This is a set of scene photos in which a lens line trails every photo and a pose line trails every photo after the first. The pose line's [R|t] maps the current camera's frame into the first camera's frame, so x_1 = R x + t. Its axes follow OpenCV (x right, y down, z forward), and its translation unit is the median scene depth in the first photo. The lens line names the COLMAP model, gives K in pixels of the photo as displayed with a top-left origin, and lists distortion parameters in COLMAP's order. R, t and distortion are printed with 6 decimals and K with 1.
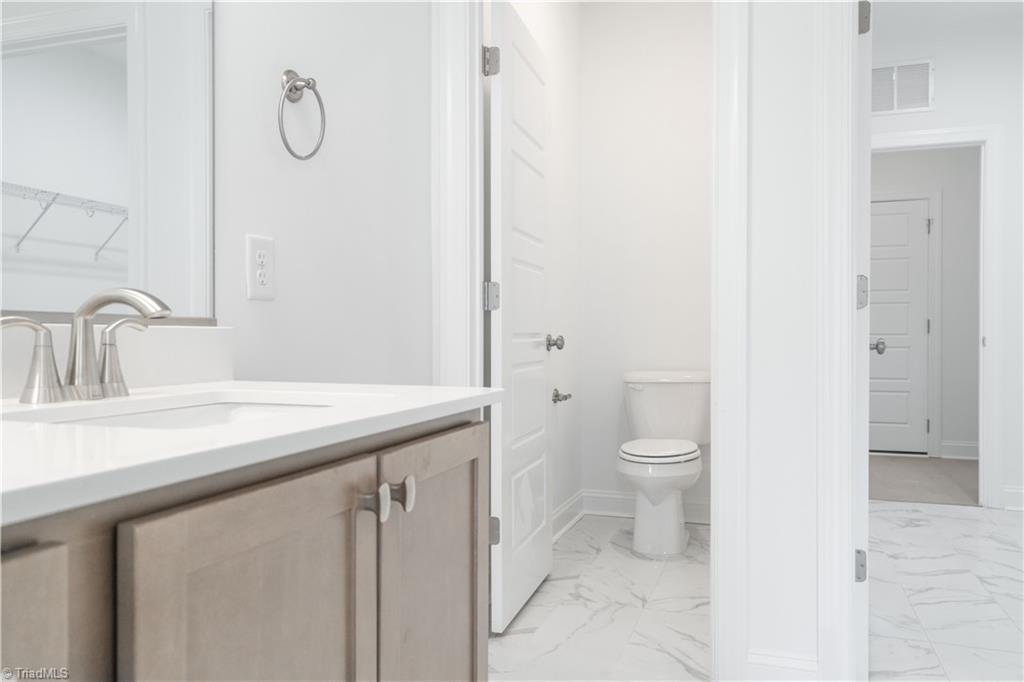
lens RADIAL K [[764.7, 0, 512.0], [0, 764.7, 341.0], [0, 0, 1]] dist [0.012021, -0.003113]
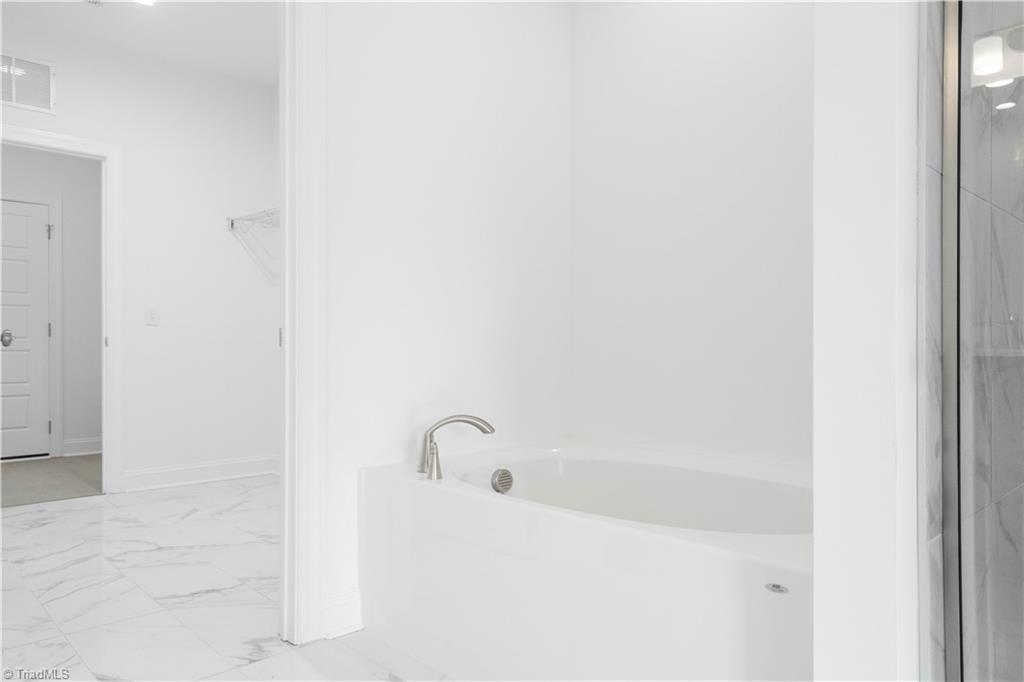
lens RADIAL K [[687.0, 0, 509.4], [0, 687.0, 351.4], [0, 0, 1]] dist [0.006740, 0.002234]
pose [[0.459036, -0.003904, 0.888409, 0.015247], [0.005868, 0.999982, 0.001362, 0.023600], [-0.888398, 0.004588, 0.459051, 0.066369]]
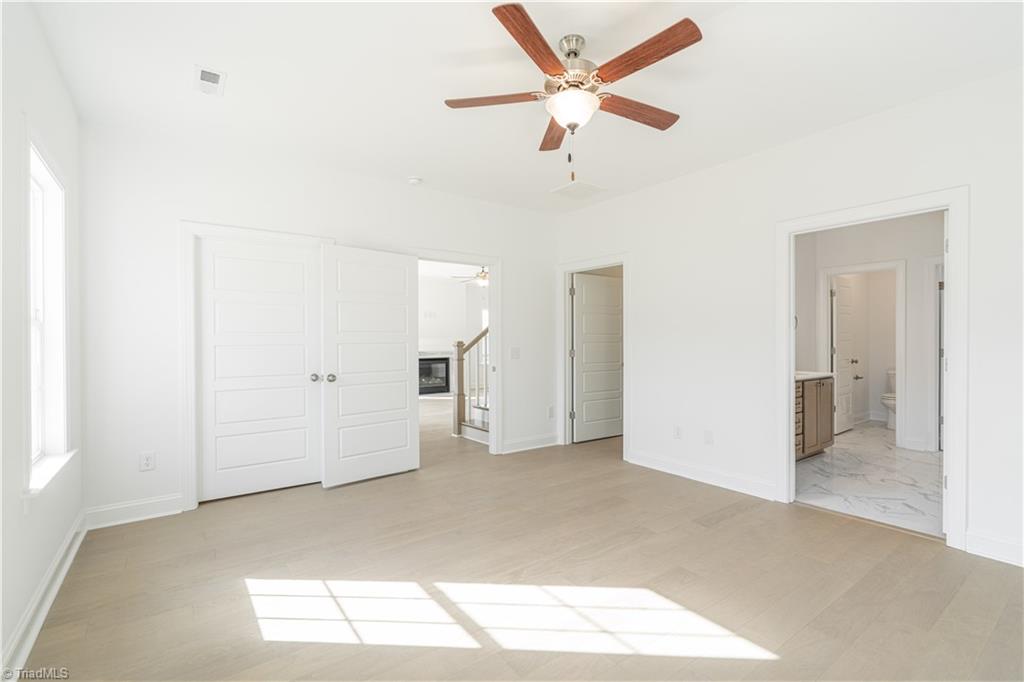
lens RADIAL K [[470.0, 0, 510.0], [0, 470.0, 343.3], [0, 0, 1]] dist [-0.004876, -0.000110]
pose [[0.815499, -0.000272, -0.578758, 0.012879], [0.000764, 1.000000, 0.000607, -0.086081], [0.578758, -0.000937, 0.815499, -1.708005]]
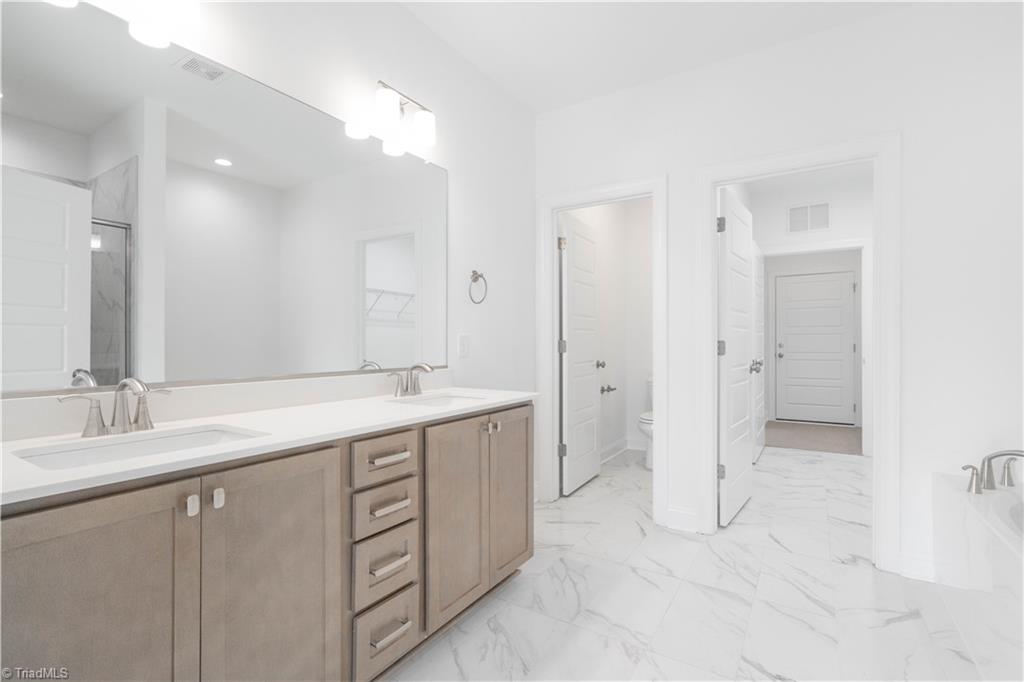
lens RADIAL K [[470.0, 0, 510.0], [0, 470.0, 343.3], [0, 0, 1]] dist [-0.004876, -0.000110]
pose [[0.969116, -0.004562, -0.246565, 0.140373], [0.003140, 0.999976, -0.006160, -0.051411], [0.246587, 0.005196, 0.969107, -0.331844]]
